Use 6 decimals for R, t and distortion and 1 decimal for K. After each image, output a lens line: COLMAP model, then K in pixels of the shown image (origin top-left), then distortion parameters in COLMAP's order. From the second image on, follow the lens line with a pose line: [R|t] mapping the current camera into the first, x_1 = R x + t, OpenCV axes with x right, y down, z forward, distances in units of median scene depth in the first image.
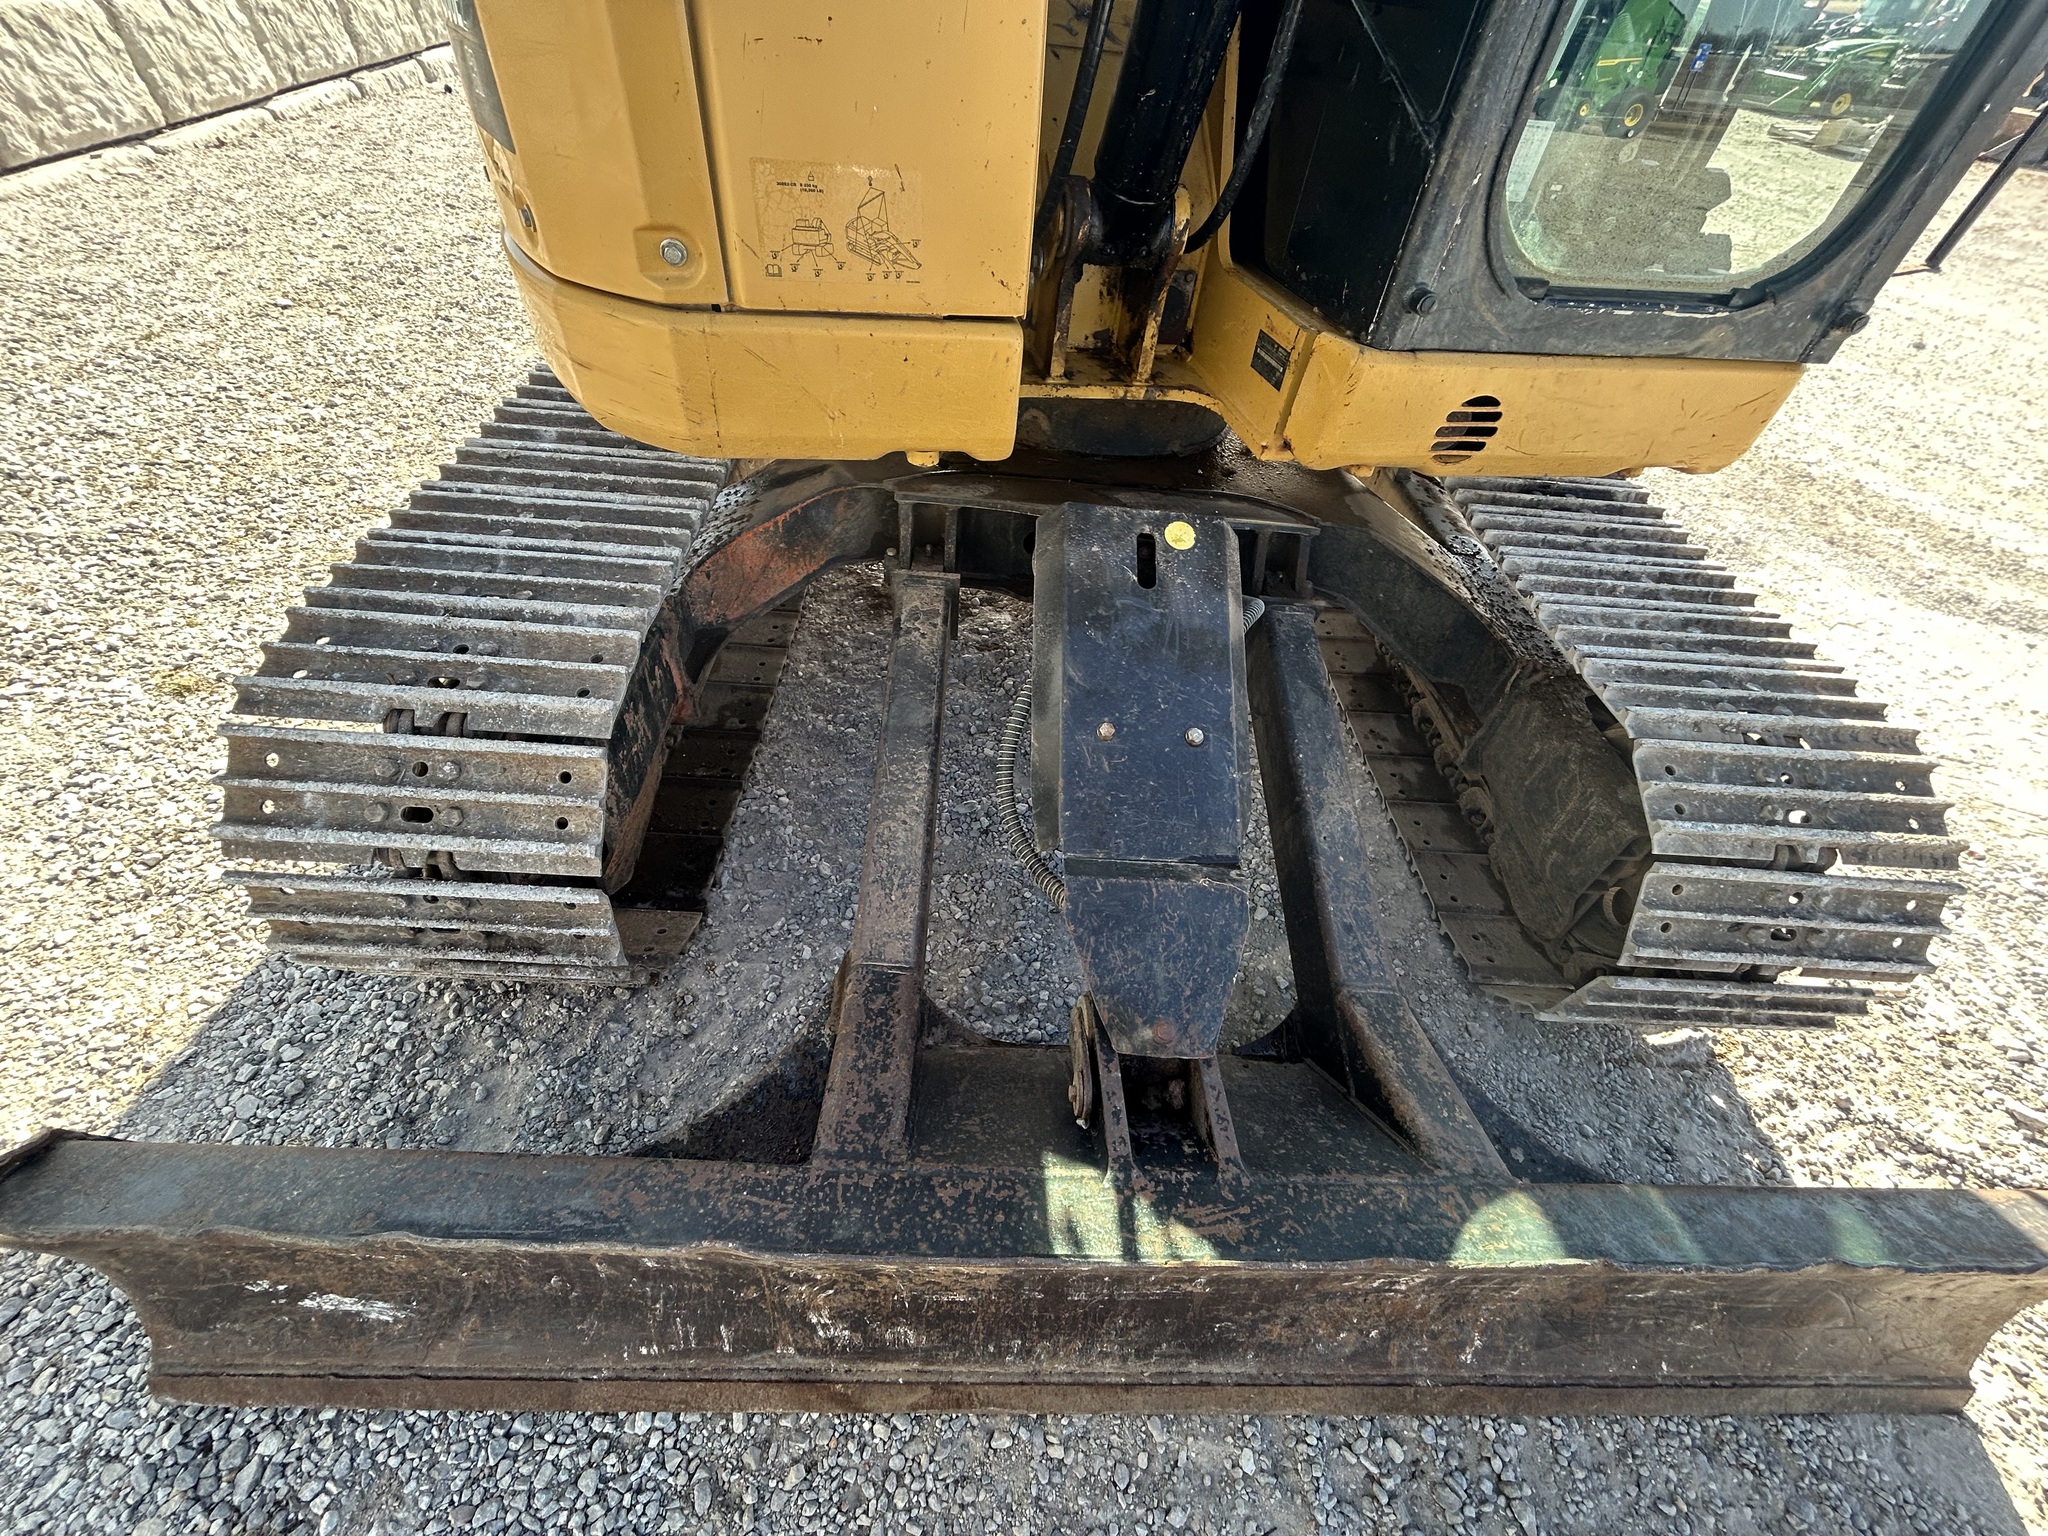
lens RADIAL K [[827.3, 0, 1020.5], [0, 827.3, 766.9], [0, 0, 1]] dist [0.000377, -0.000732]
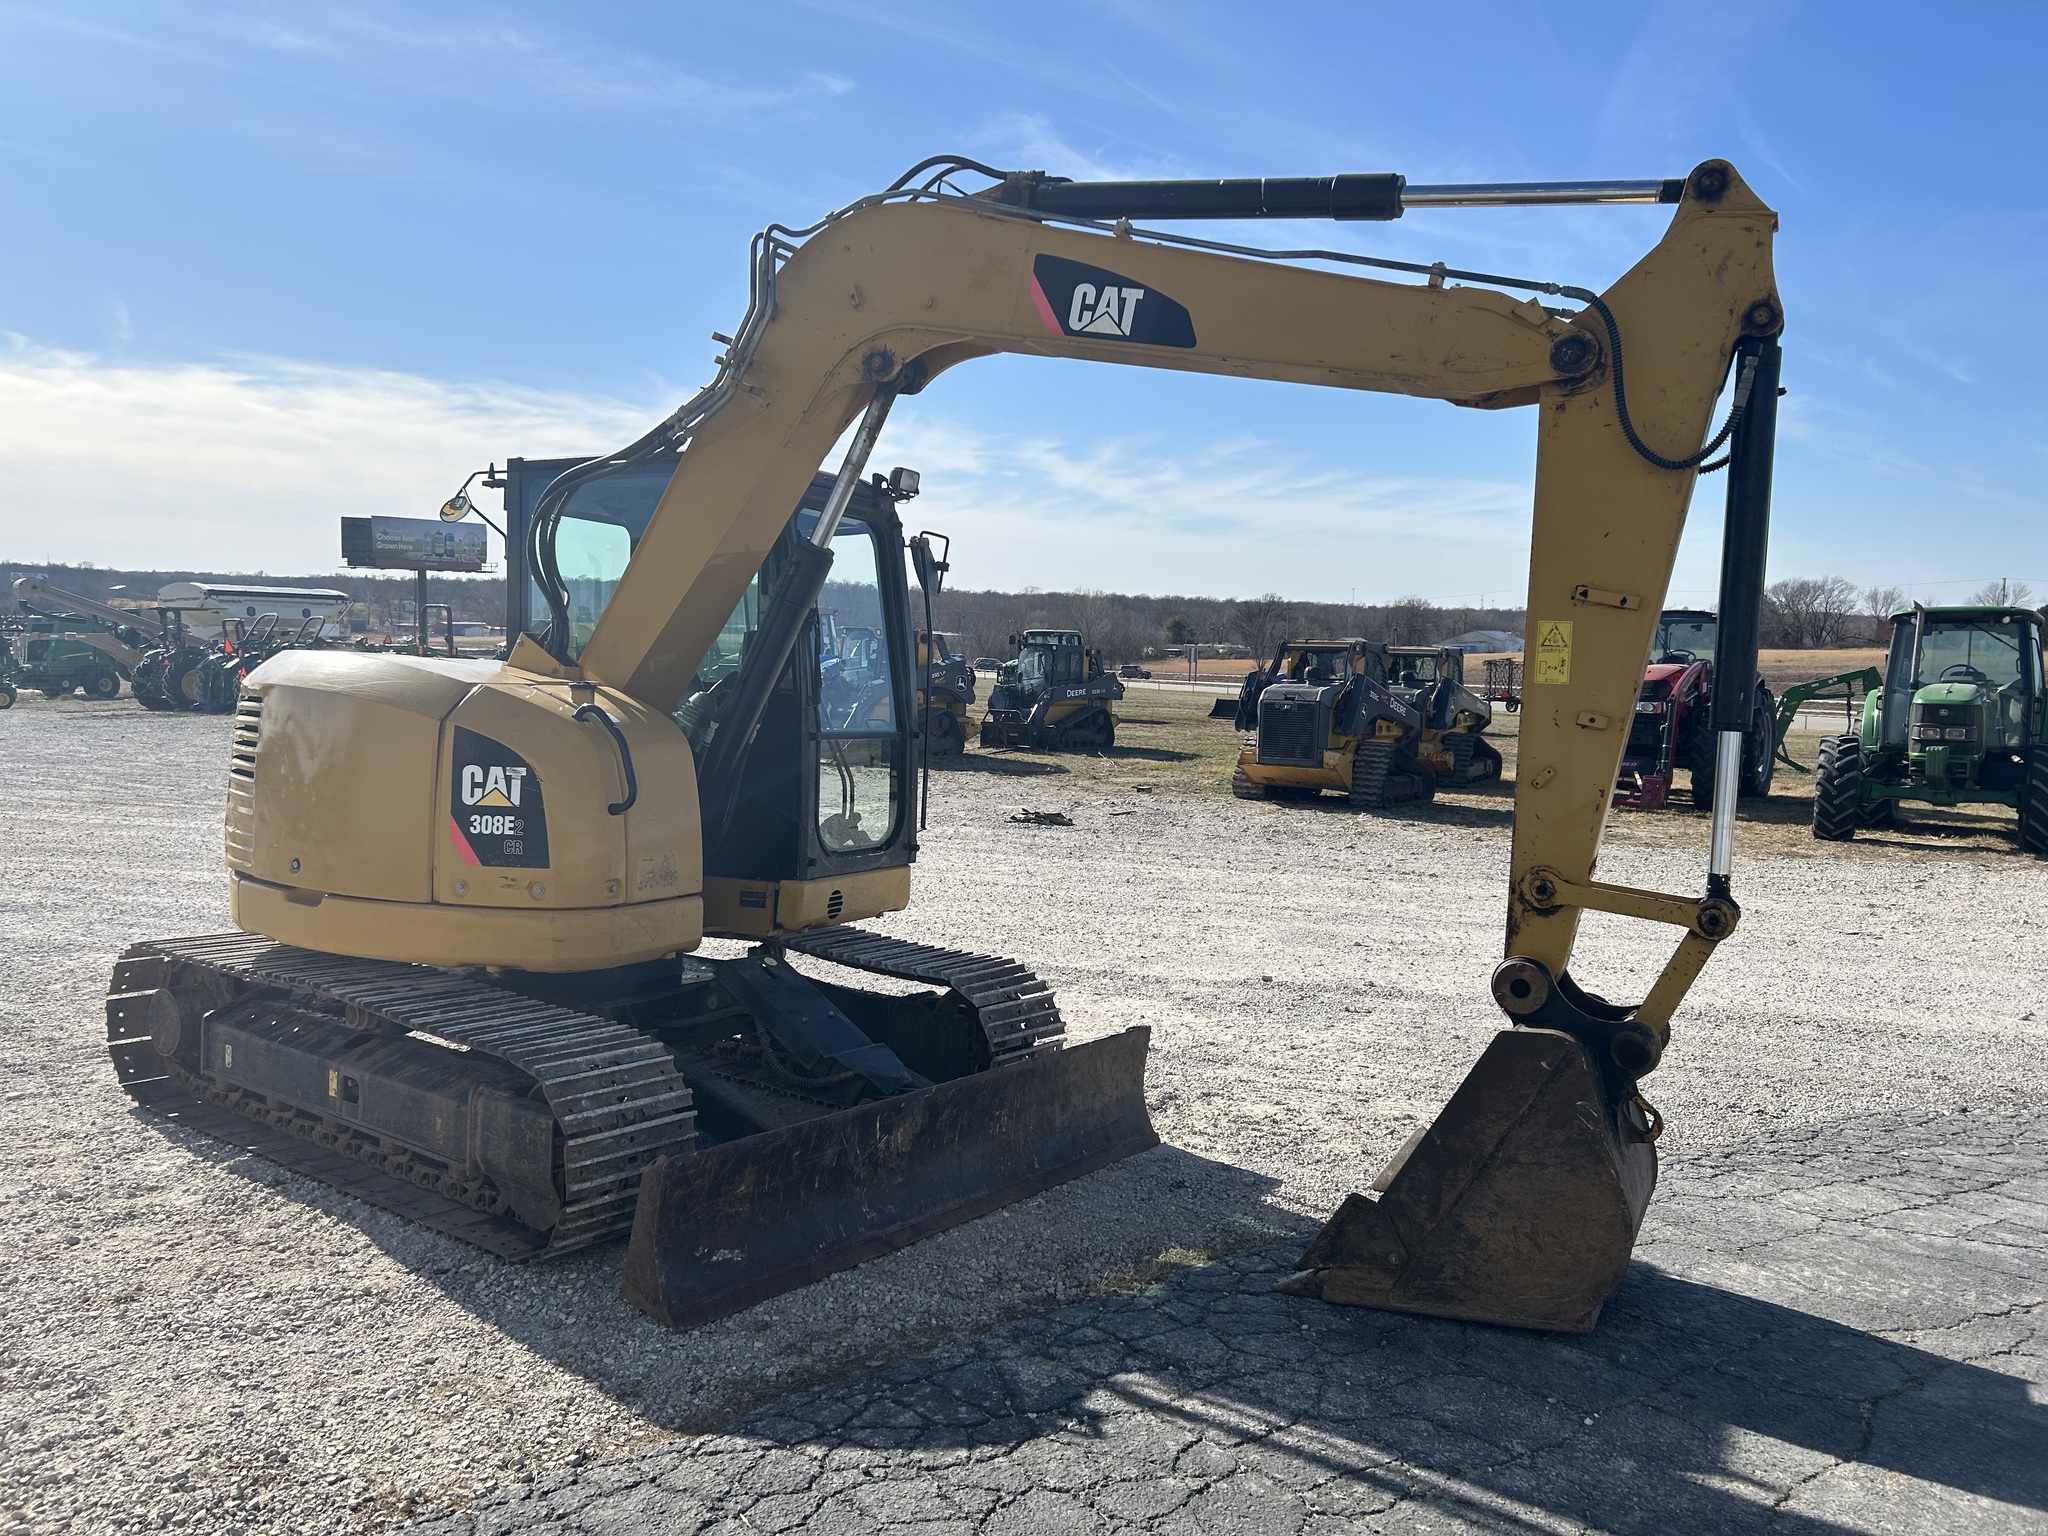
lens RADIAL K [[1517.3, 0, 1017.0], [0, 1517.3, 770.6], [0, 0, 1]] dist [0.047936, -0.055978]
pose [[0.619158, -0.105857, 0.778099, -1.130097], [0.563893, 0.749532, -0.346737, 0.507983], [-0.546506, 0.653449, 0.523771, -0.839183]]
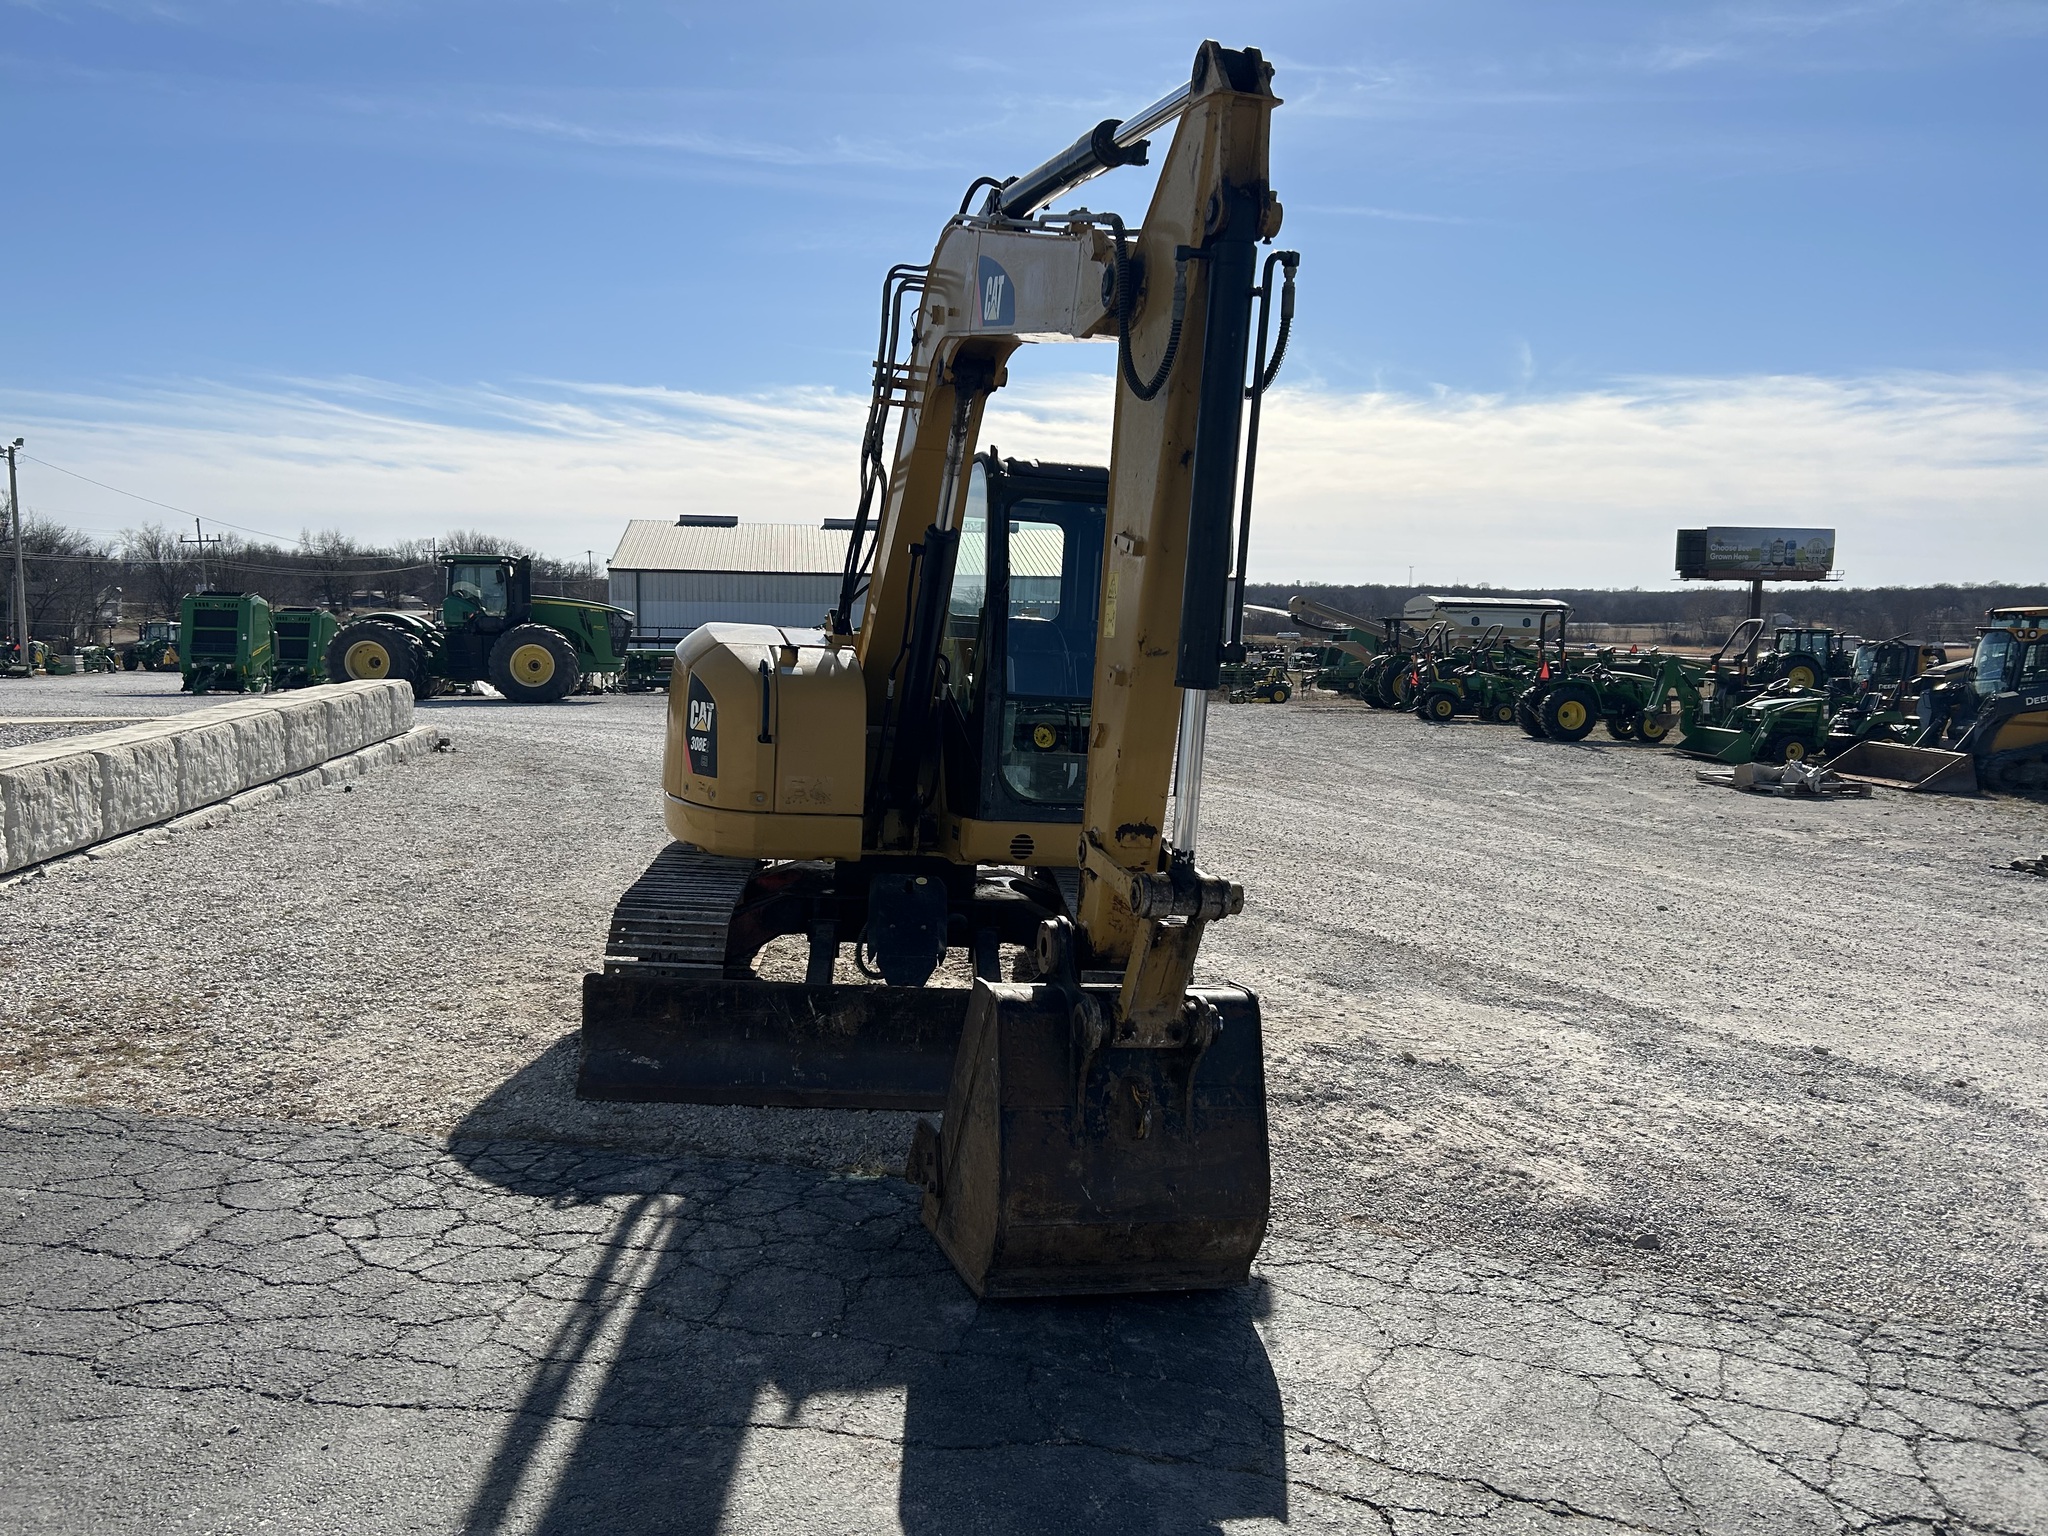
lens RADIAL K [[1541.7, 0, 1030.5], [0, 1541.7, 780.0], [0, 0, 1]] dist [0.024303, -0.007367]
pose [[0.996793, -0.036797, 0.071056, 0.085611], [0.073410, 0.773904, -0.629034, 1.158351], [-0.031844, 0.632233, 0.774123, -1.365759]]
